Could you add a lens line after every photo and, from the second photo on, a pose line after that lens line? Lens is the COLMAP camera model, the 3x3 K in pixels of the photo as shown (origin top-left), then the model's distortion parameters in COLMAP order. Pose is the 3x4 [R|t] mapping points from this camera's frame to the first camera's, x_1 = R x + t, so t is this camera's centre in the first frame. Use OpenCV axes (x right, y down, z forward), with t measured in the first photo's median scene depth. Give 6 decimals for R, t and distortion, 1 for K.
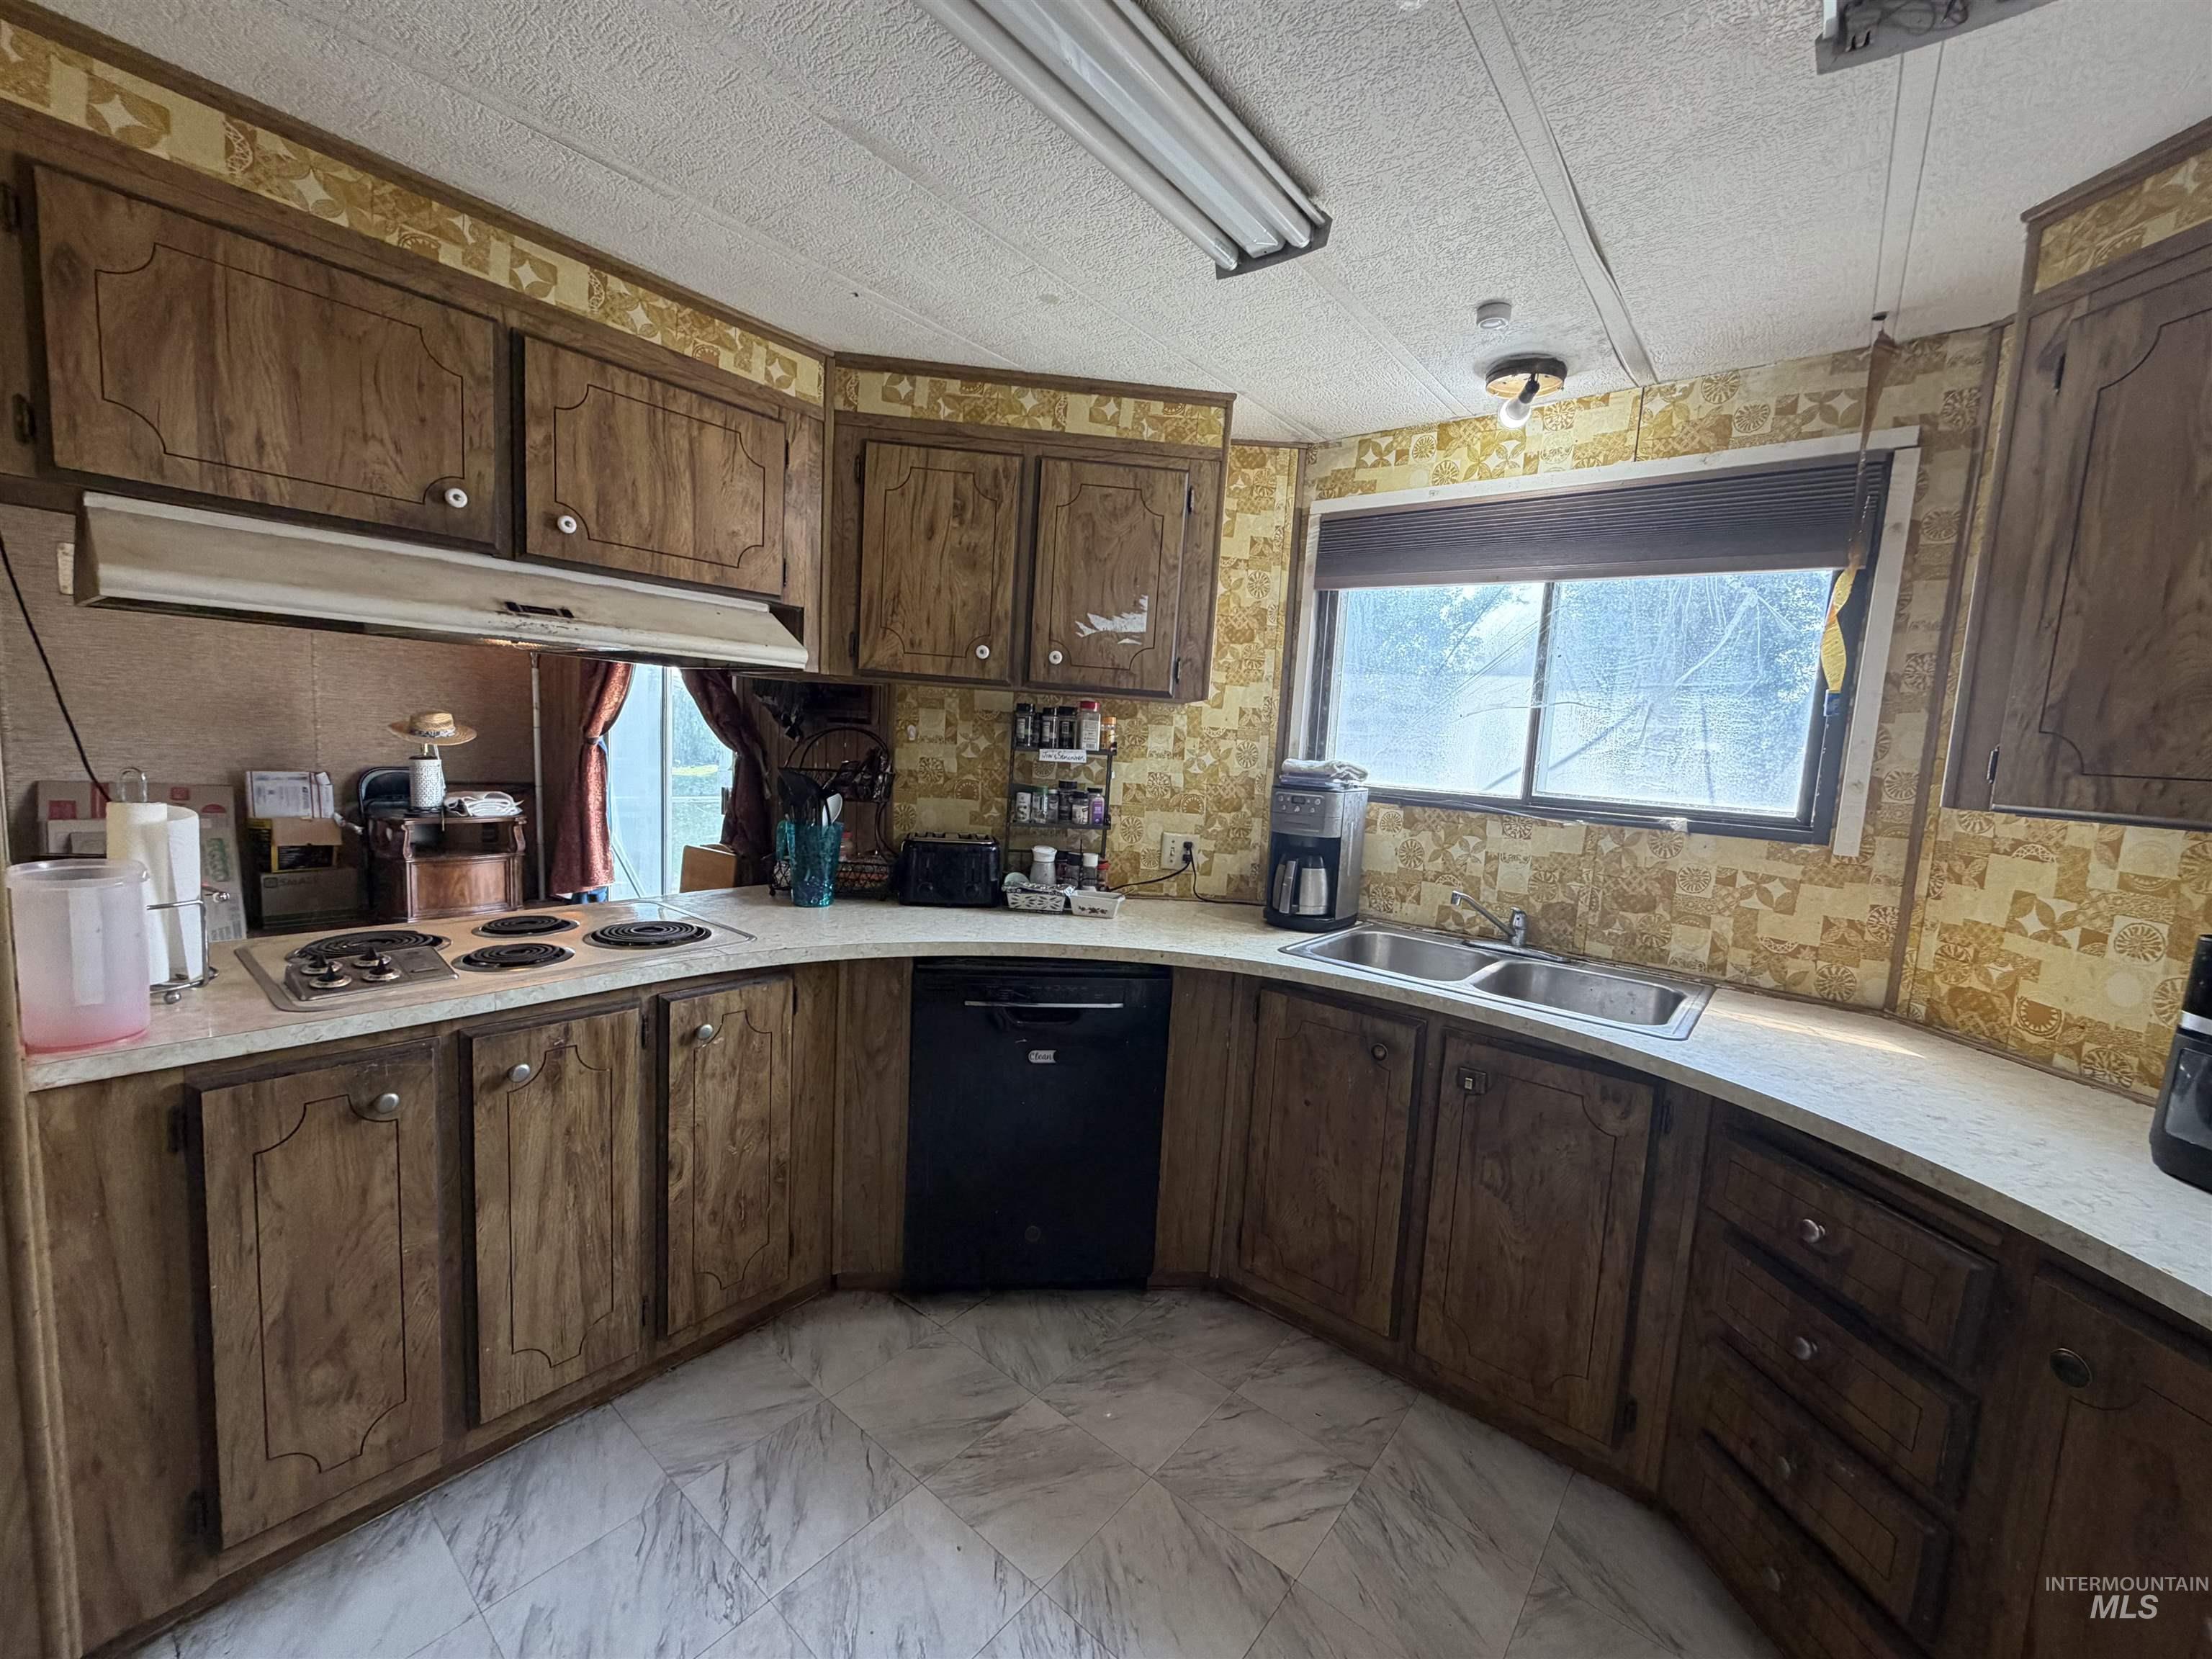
lens RADIAL K [[883.6, 0, 1100.6], [0, 883.6, 836.1], [0, 0, 1]] dist [-0.000187, 0.000506]
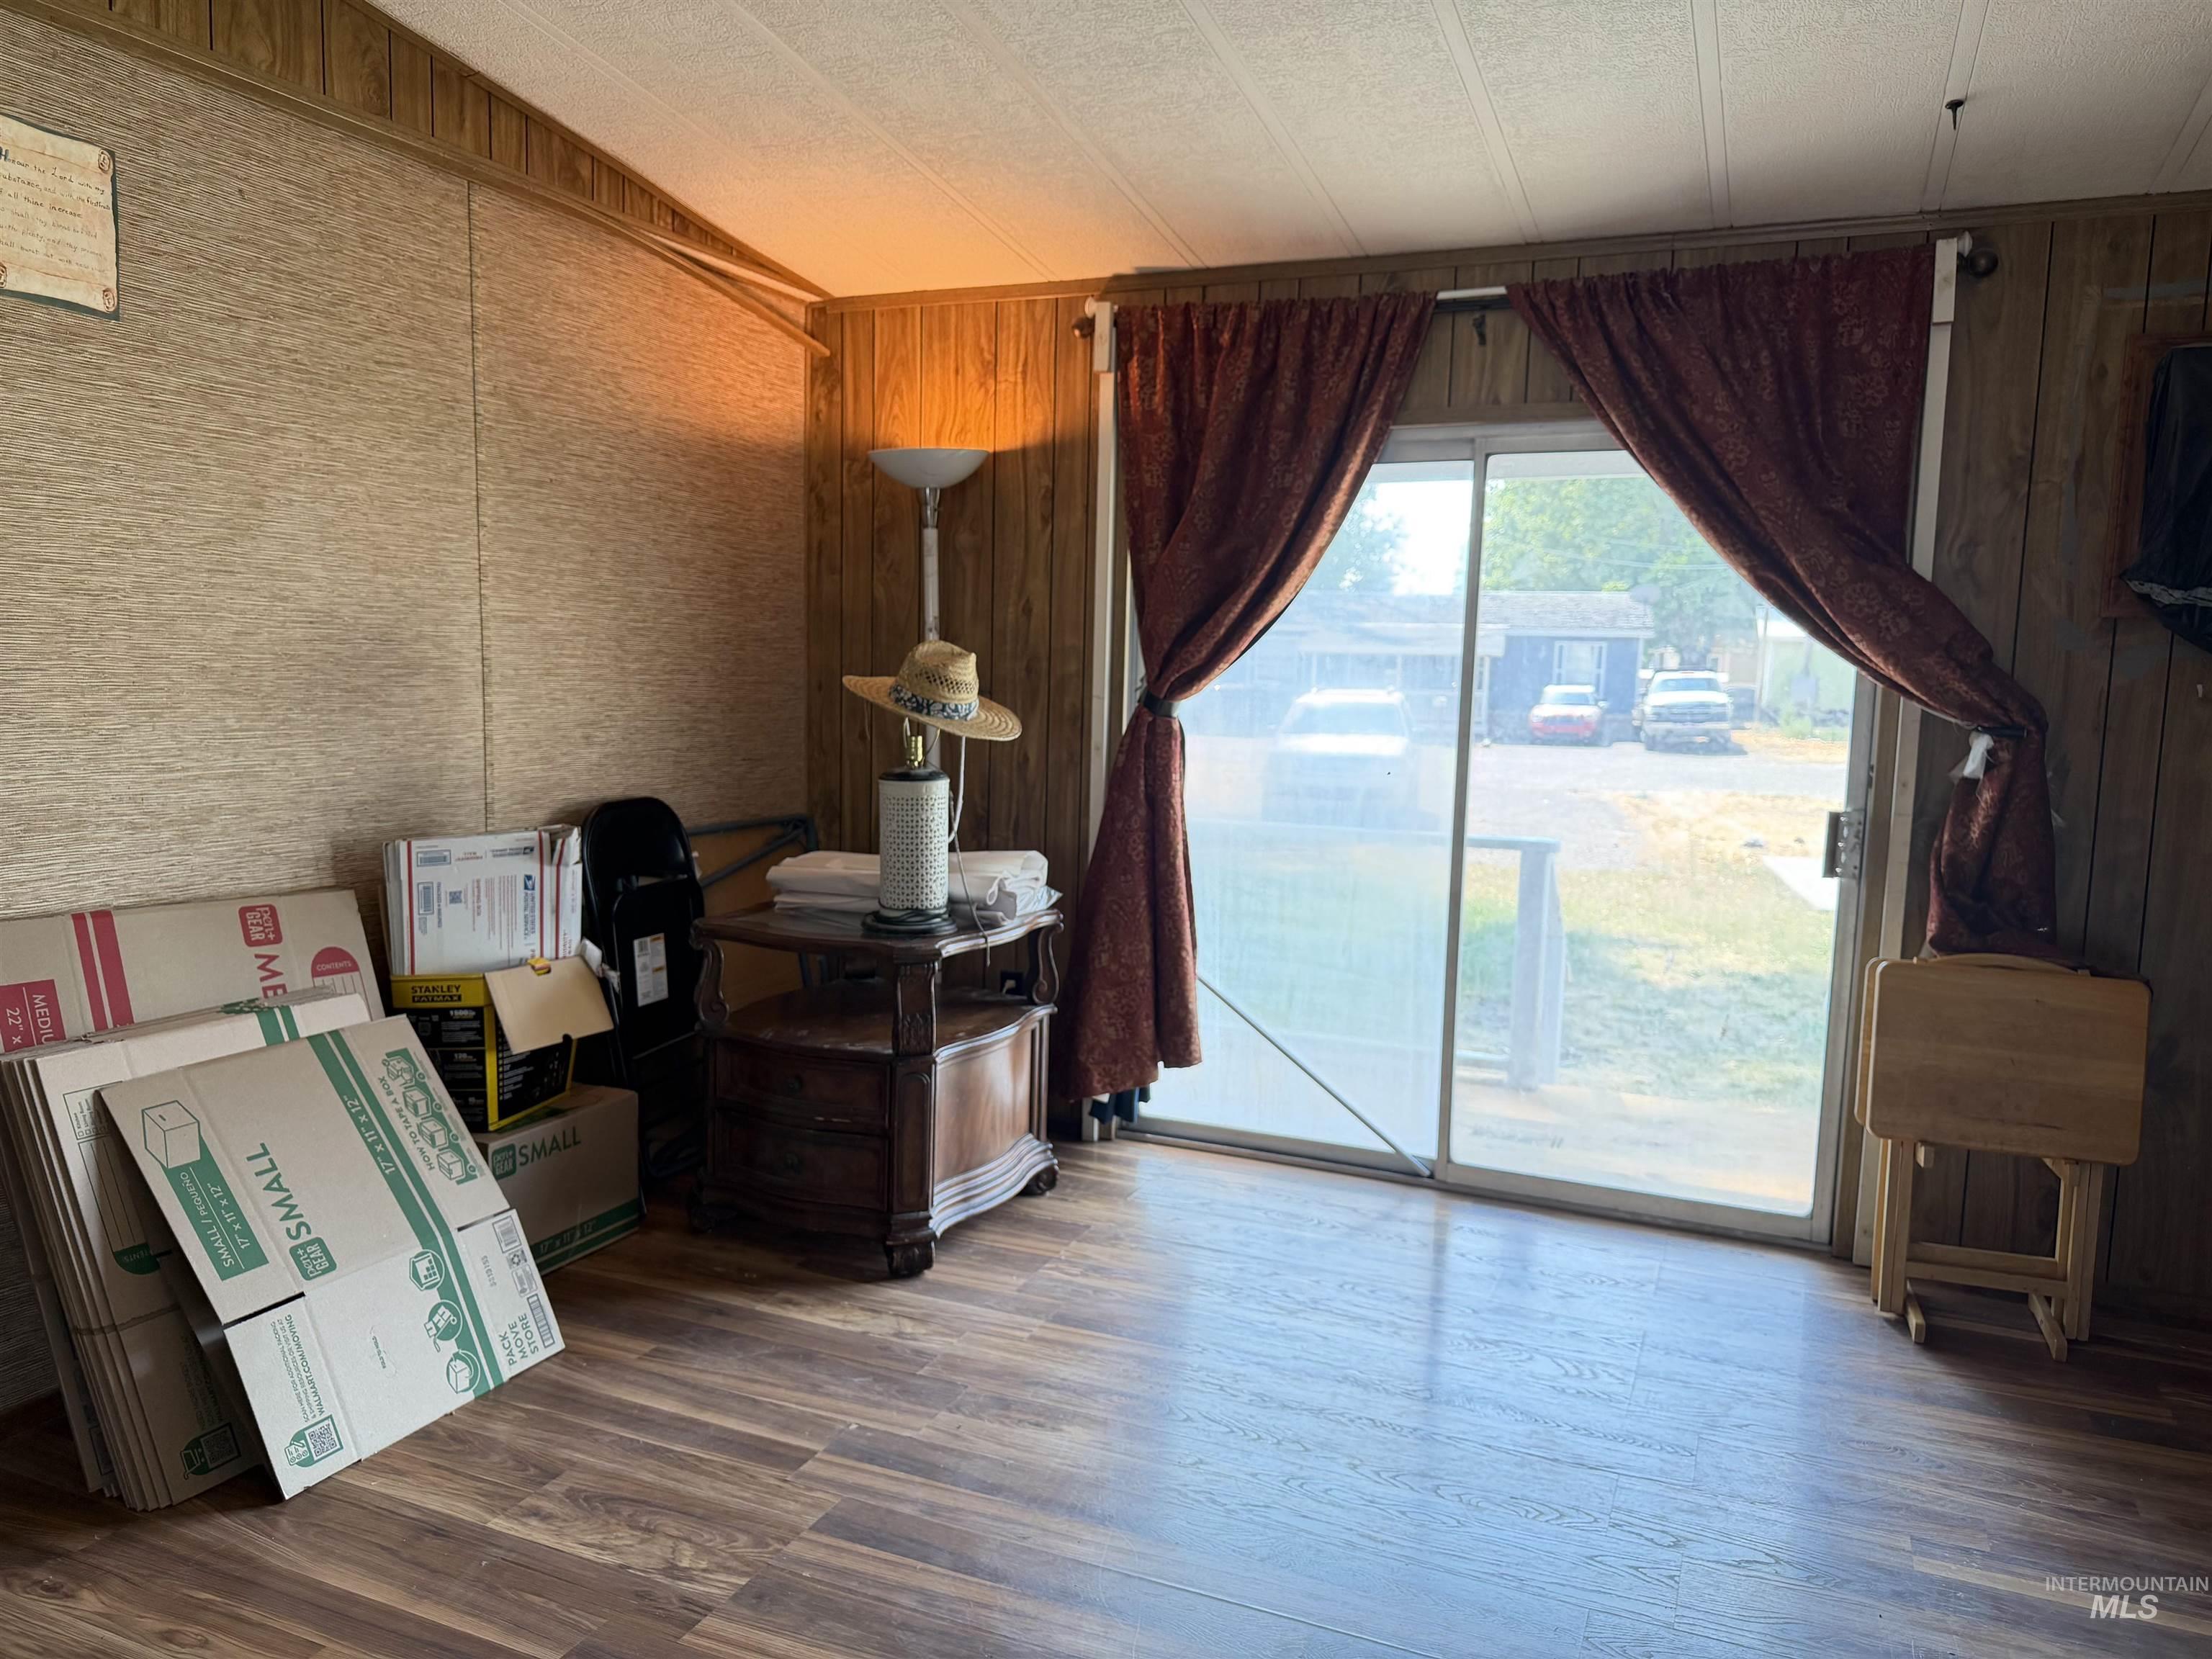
lens RADIAL K [[1561.9, 0, 1106.0], [0, 1561.9, 829.5], [0, 0, 1]] dist [-0.000326, -0.005670]
pose [[0.960463, -0.061851, 0.271451, -2.161782], [0.059951, 0.998084, 0.015292, -0.175423], [-0.271877, 0.001586, 0.962331, 0.881158]]
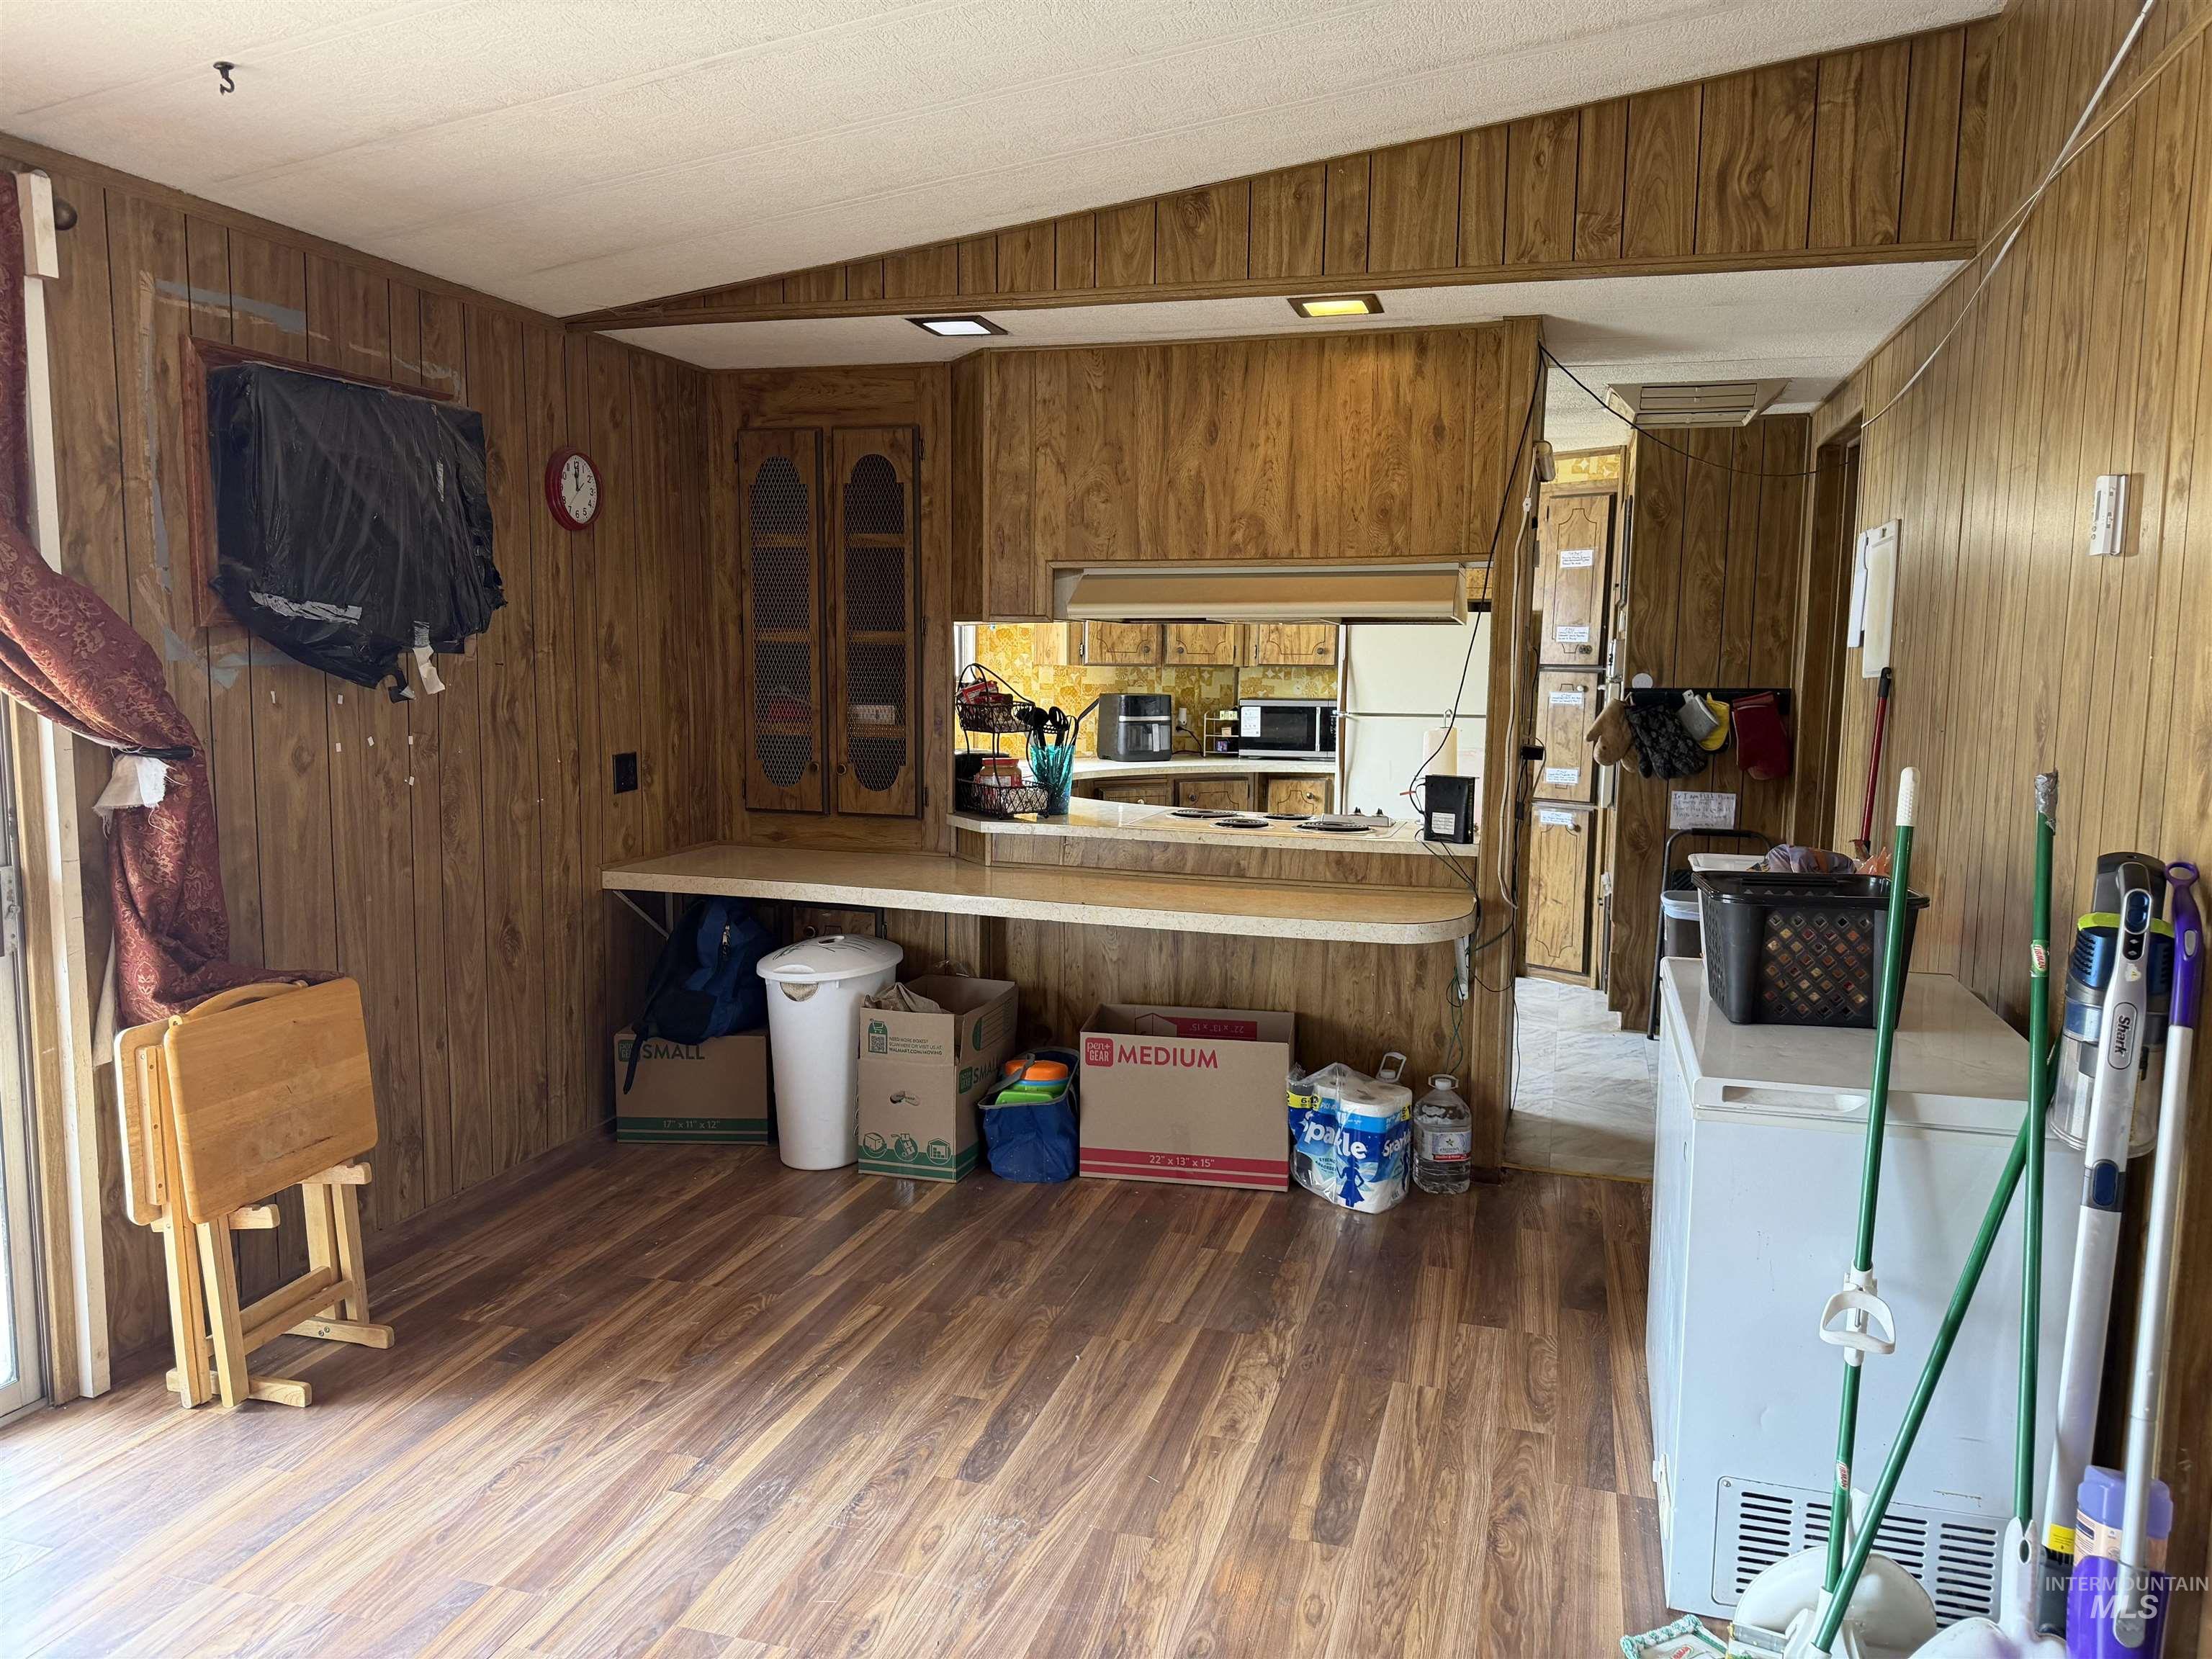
lens RADIAL K [[1547.5, 0, 1106.0], [0, 1547.5, 829.5], [0, 0, 1]] dist [0.082977, -0.106339]
pose [[-0.388564, -0.164297, 0.906656, -2.531216], [0.071028, 0.975706, 0.207250, -0.370877], [-0.918680, 0.144927, -0.367455, 1.922921]]
